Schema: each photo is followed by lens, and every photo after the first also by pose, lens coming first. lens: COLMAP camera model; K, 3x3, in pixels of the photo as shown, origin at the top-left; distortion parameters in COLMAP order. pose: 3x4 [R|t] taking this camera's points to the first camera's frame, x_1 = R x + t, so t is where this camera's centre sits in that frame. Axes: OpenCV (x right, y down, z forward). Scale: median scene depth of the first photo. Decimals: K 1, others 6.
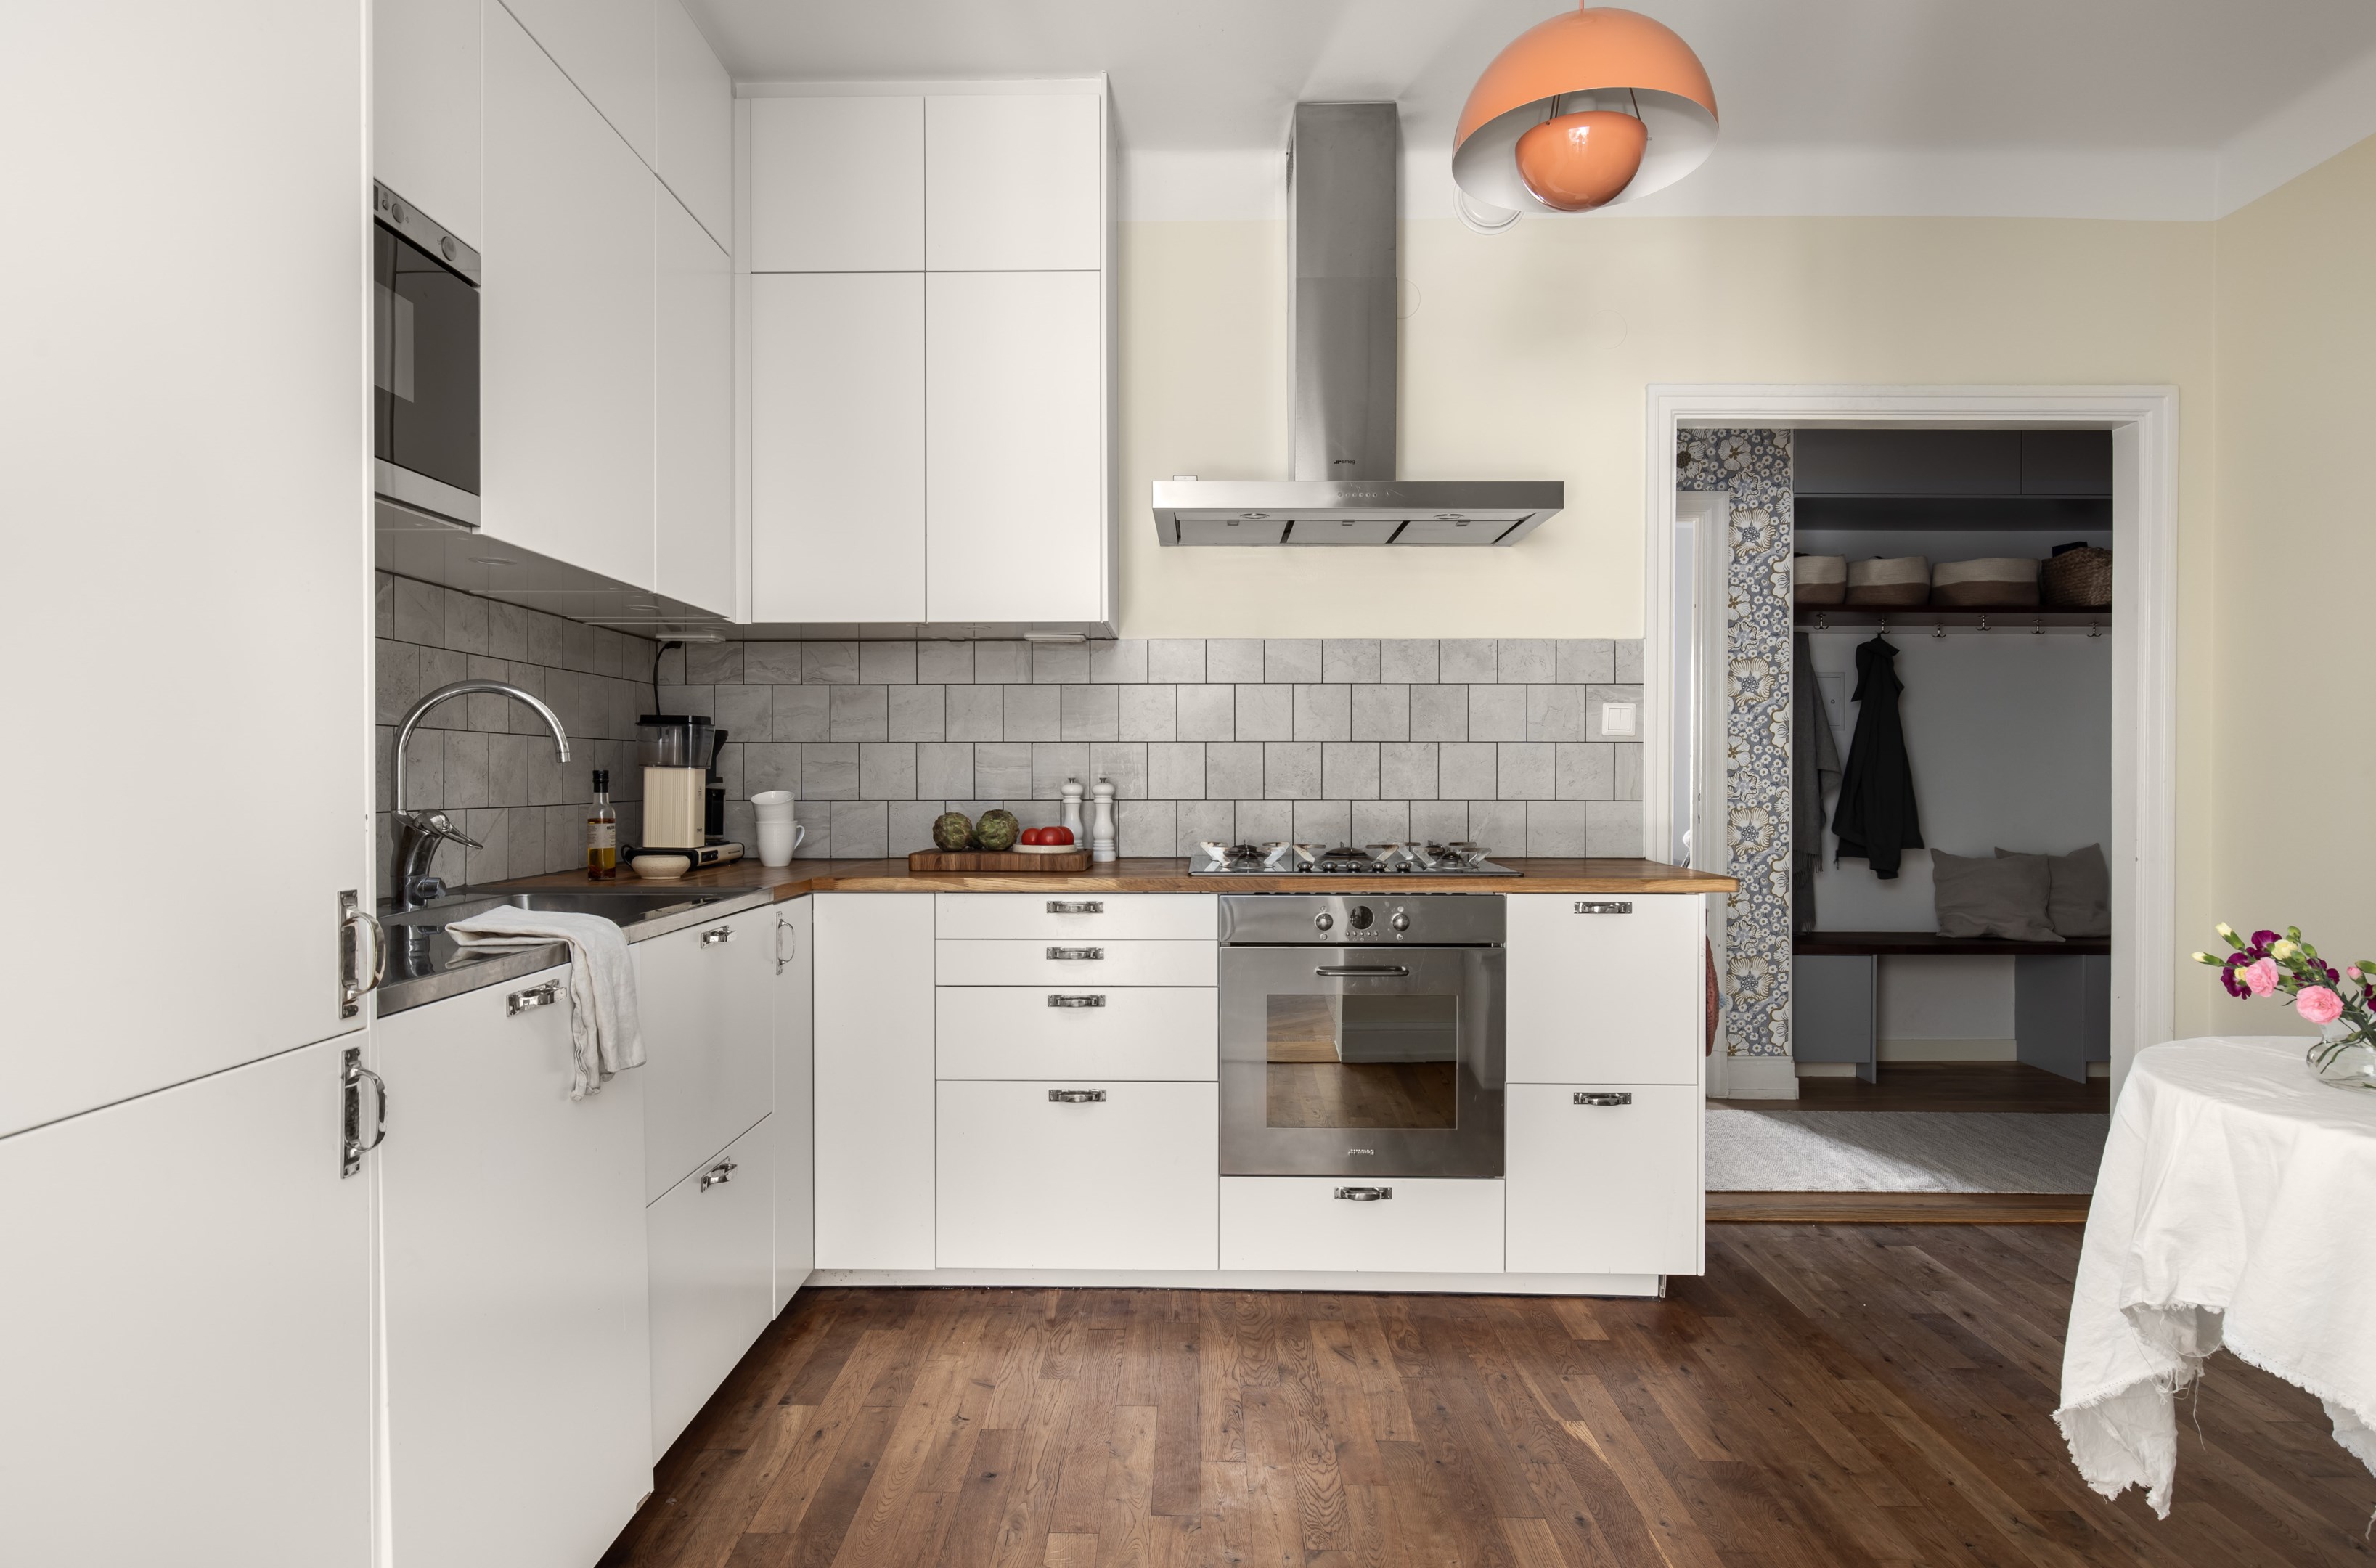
lens RADIAL K [[1305.2, 0, 1182.8], [0, 1305.2, 781.8], [0, 0, 1]] dist [0.005233, 0.001104]
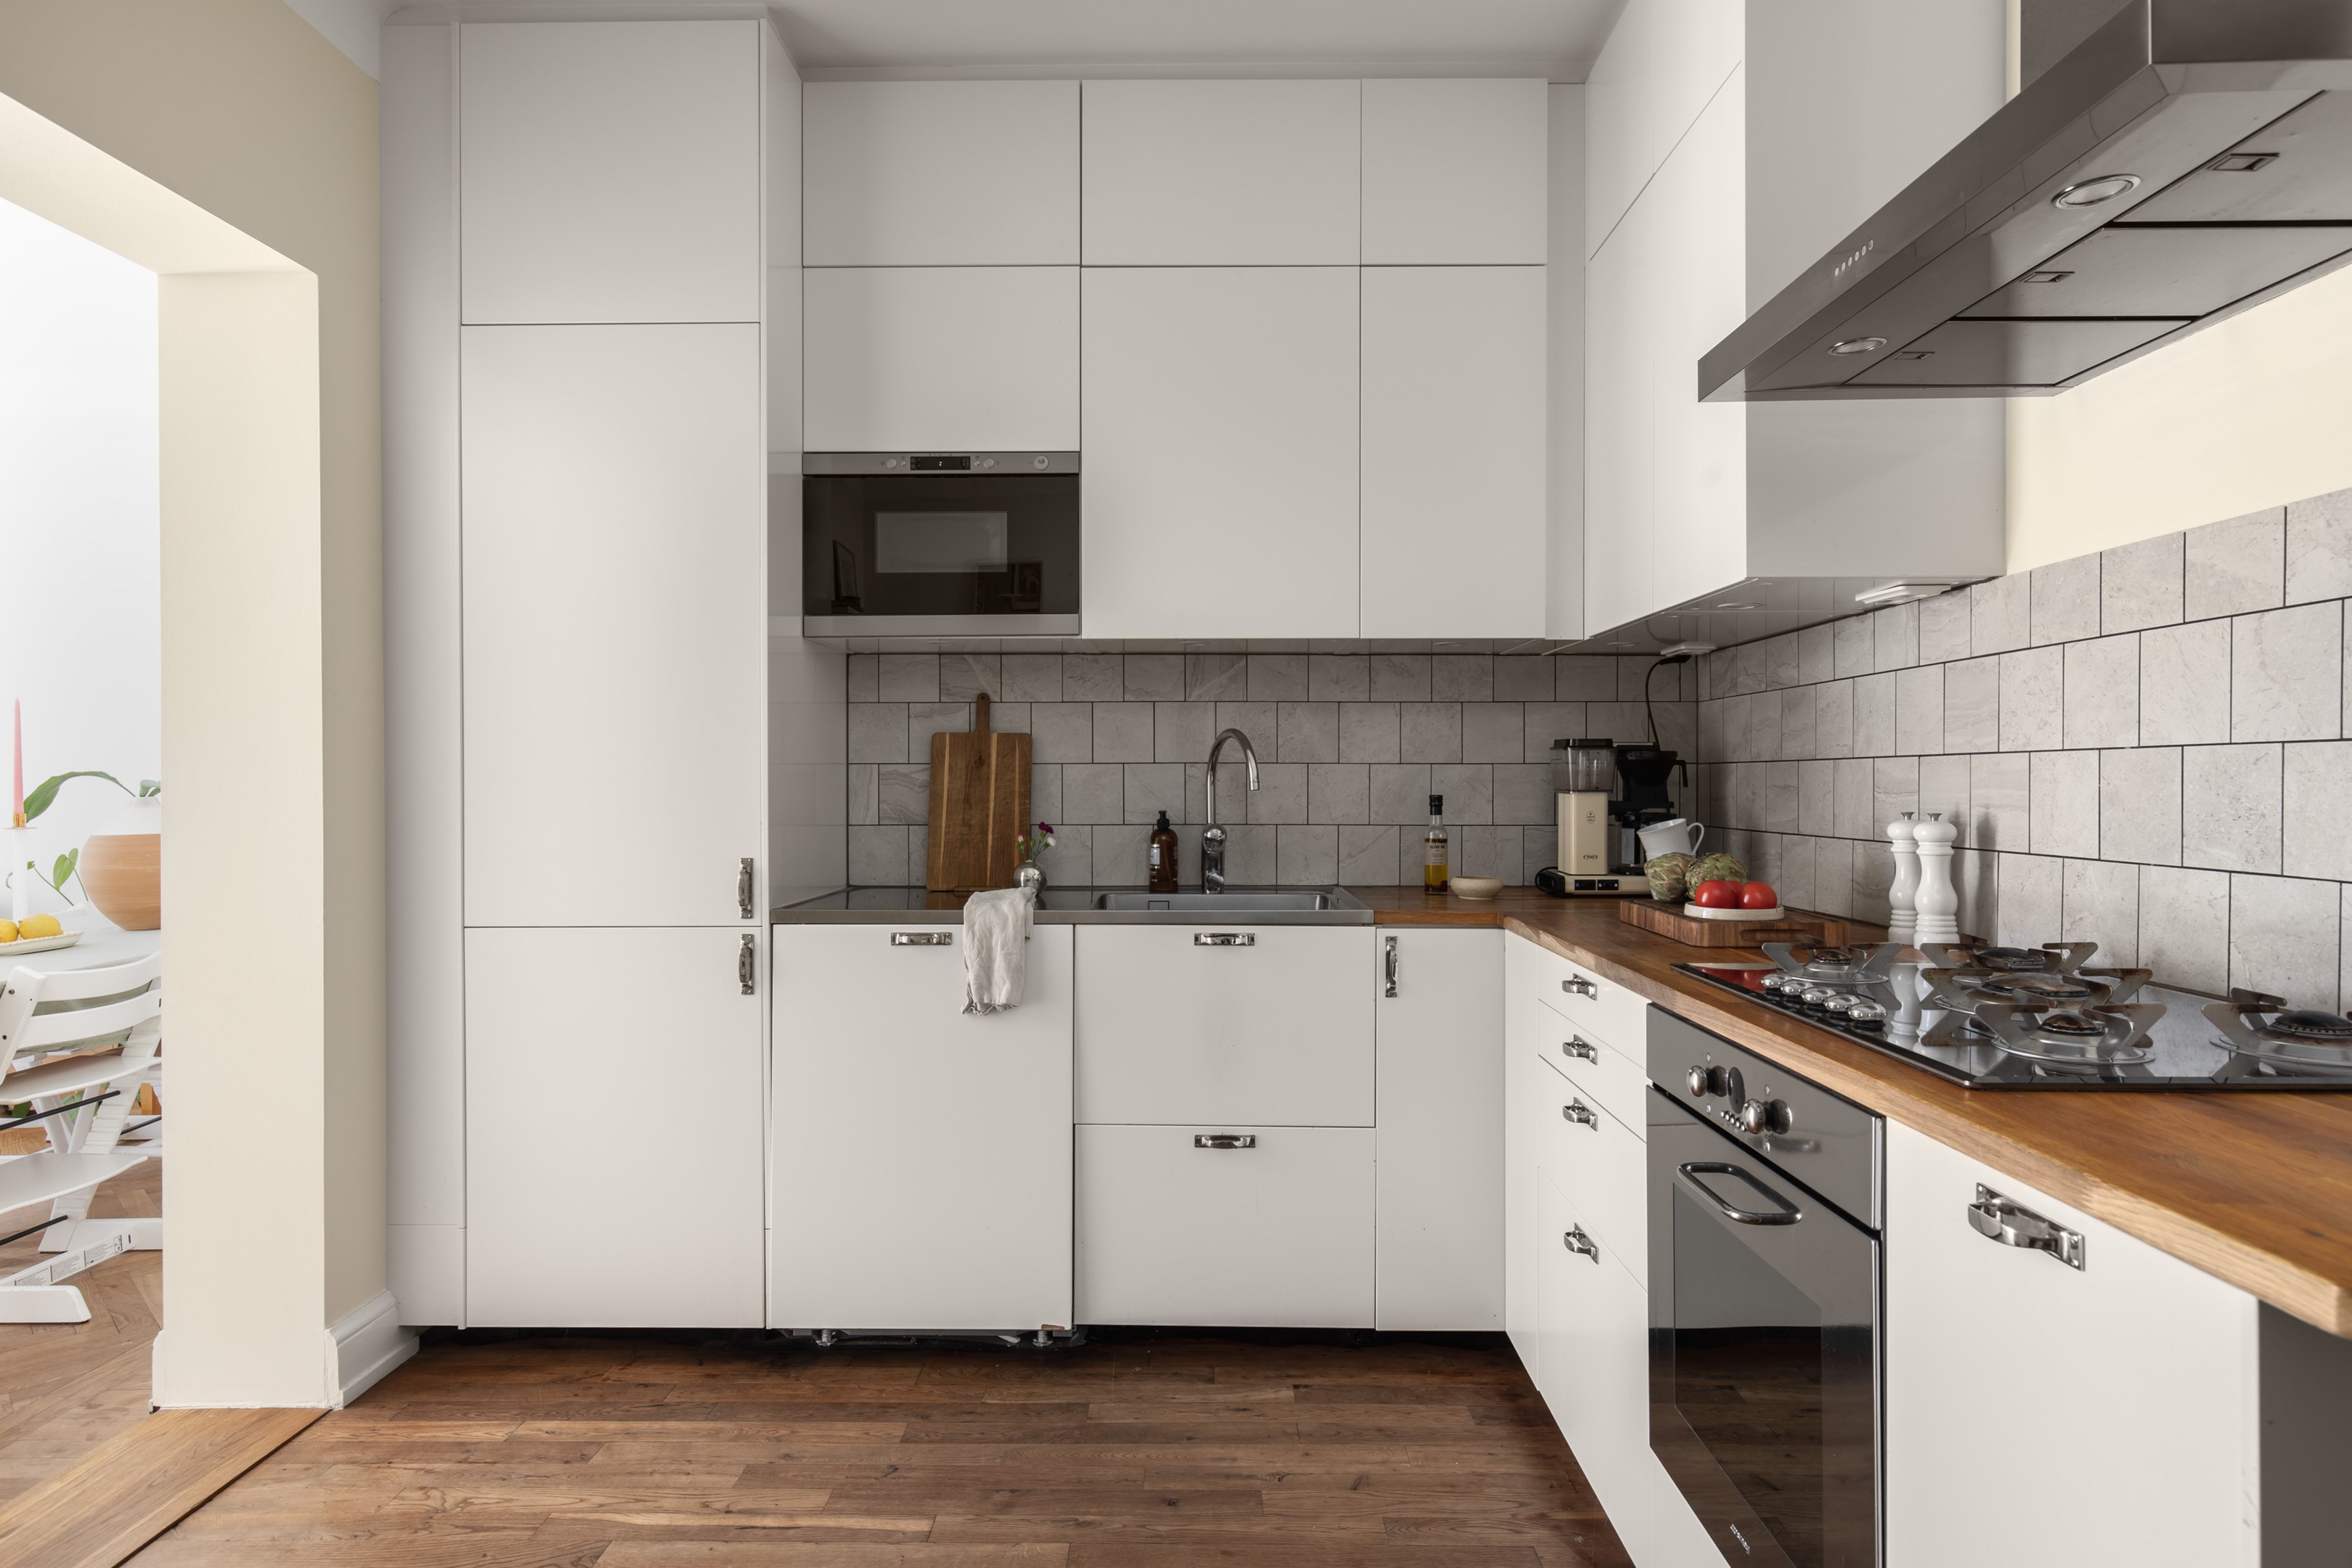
lens RADIAL K [[1309.3, 0, 1164.6], [0, 1309.3, 784.1], [0, 0, 1]] dist [0.004412, -0.003731]
pose [[-0.008876, 0.003891, -0.999953, 0.547898], [-0.003801, 0.999985, 0.003924, -0.017245], [0.999953, 0.003836, -0.008861, 0.638011]]
